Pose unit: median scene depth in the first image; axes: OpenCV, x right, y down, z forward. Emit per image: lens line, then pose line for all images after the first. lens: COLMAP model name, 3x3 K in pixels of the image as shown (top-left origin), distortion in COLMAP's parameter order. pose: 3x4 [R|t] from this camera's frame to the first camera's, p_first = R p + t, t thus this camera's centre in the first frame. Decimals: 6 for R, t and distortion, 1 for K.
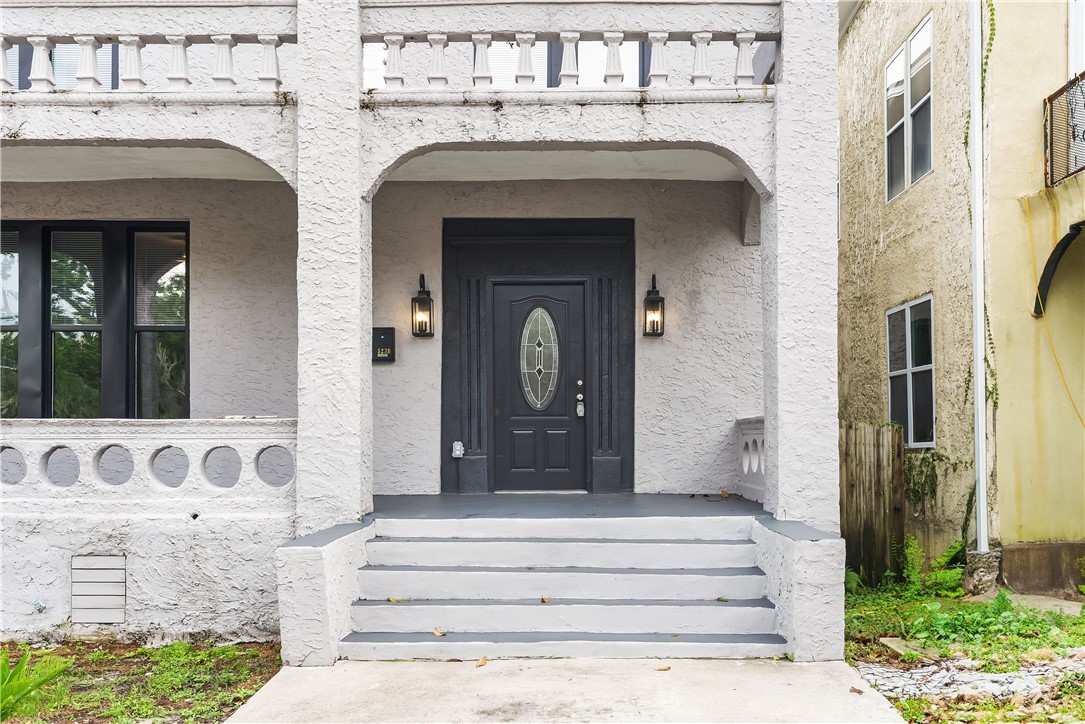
lens RADIAL K [[1000.0, 0, 545.0], [0, 1000.0, 432.1], [0, 0, 1]] dist [0.012490, 0.000391]
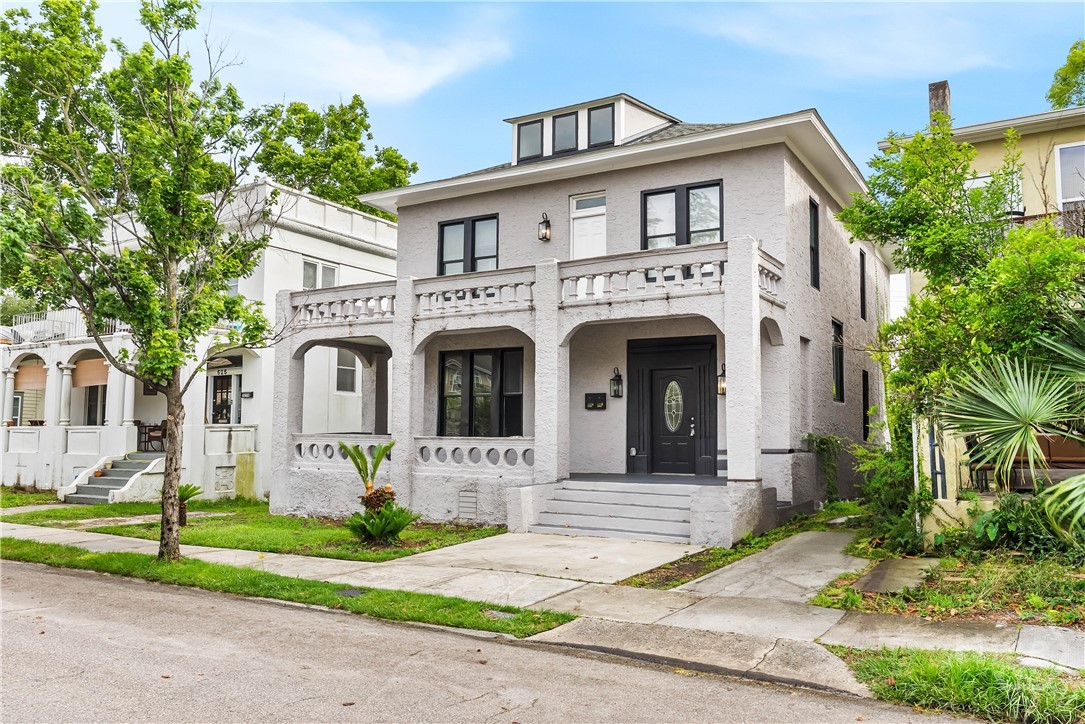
lens RADIAL K [[842.9, 0, 520.1], [0, 842.9, 348.3], [0, 0, 1]] dist [0.006236, 0.001122]
pose [[0.852765, -0.046779, -0.520195, 0.633891], [-0.005502, 0.995121, -0.098505, -0.022280], [0.522265, 0.086864, 0.848347, -0.616633]]
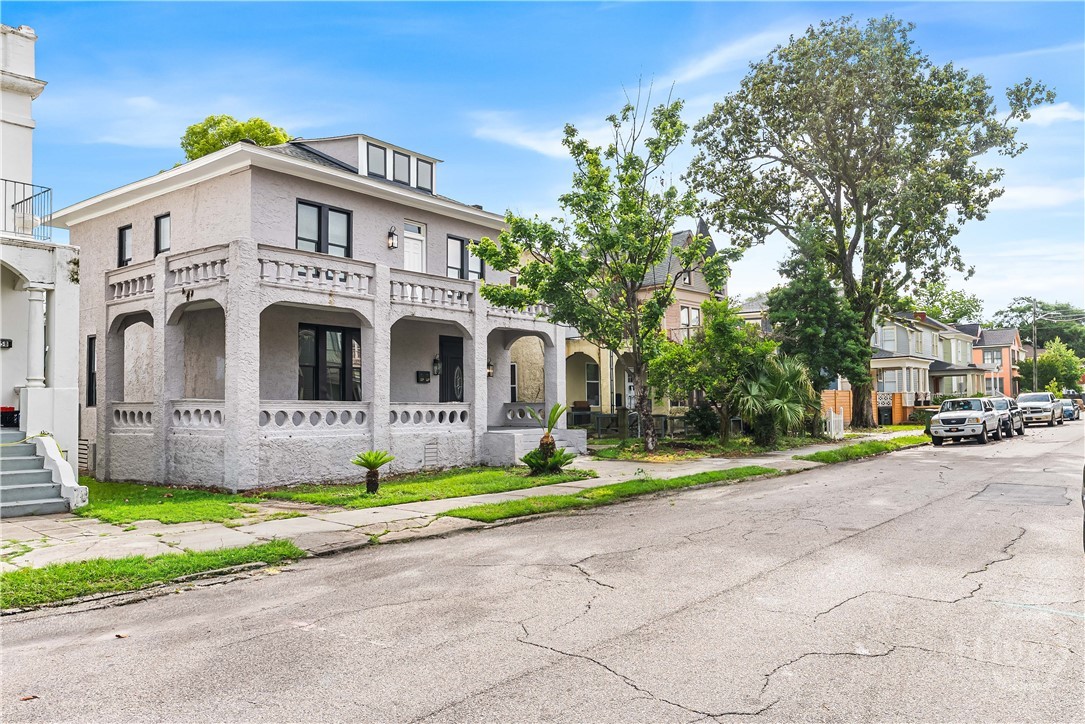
lens RADIAL K [[793.9, 0, 542.5], [0, 793.9, 362.0], [0, 0, 1]] dist [-0.004447, -0.001330]
pose [[0.614277, 0.043037, 0.787916, -1.823080], [0.003153, 0.998370, -0.056990, 0.002684], [-0.789084, 0.037492, 0.613140, -0.712214]]
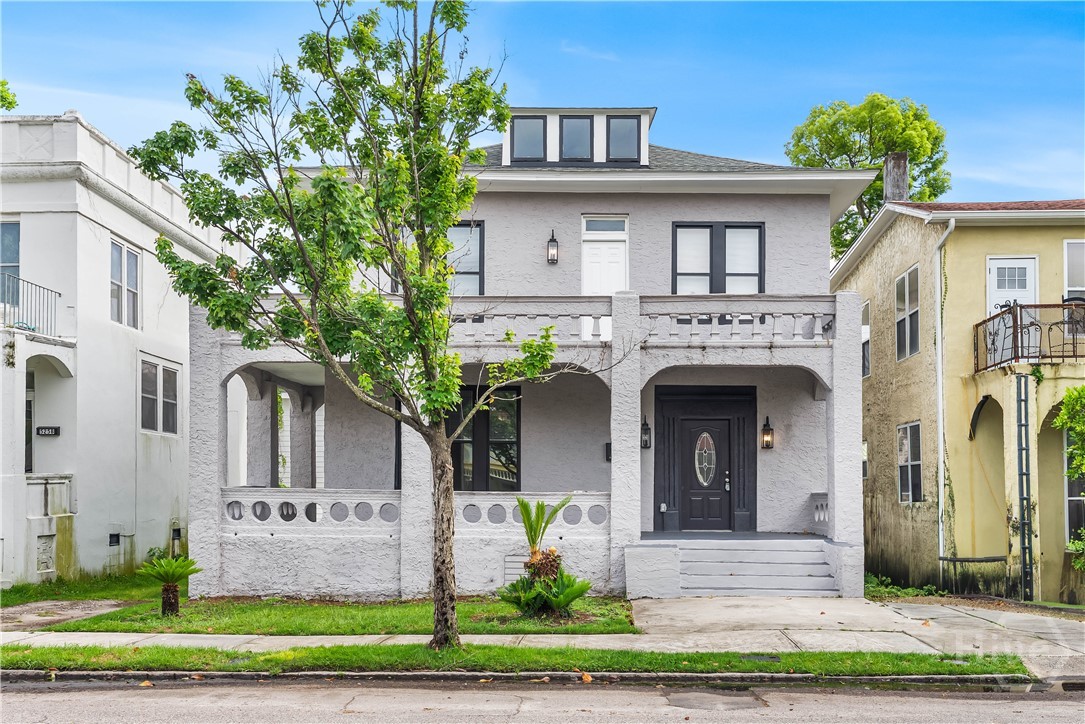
lens RADIAL K [[1054.2, 0, 561.3], [0, 1054.2, 447.0], [0, 0, 1]] dist [0.016379, 0.011076]
pose [[0.999881, 0.006767, -0.013861, -0.256273], [-0.007329, 0.999134, -0.040953, -0.014336], [0.013572, 0.041050, 0.999065, -1.010893]]
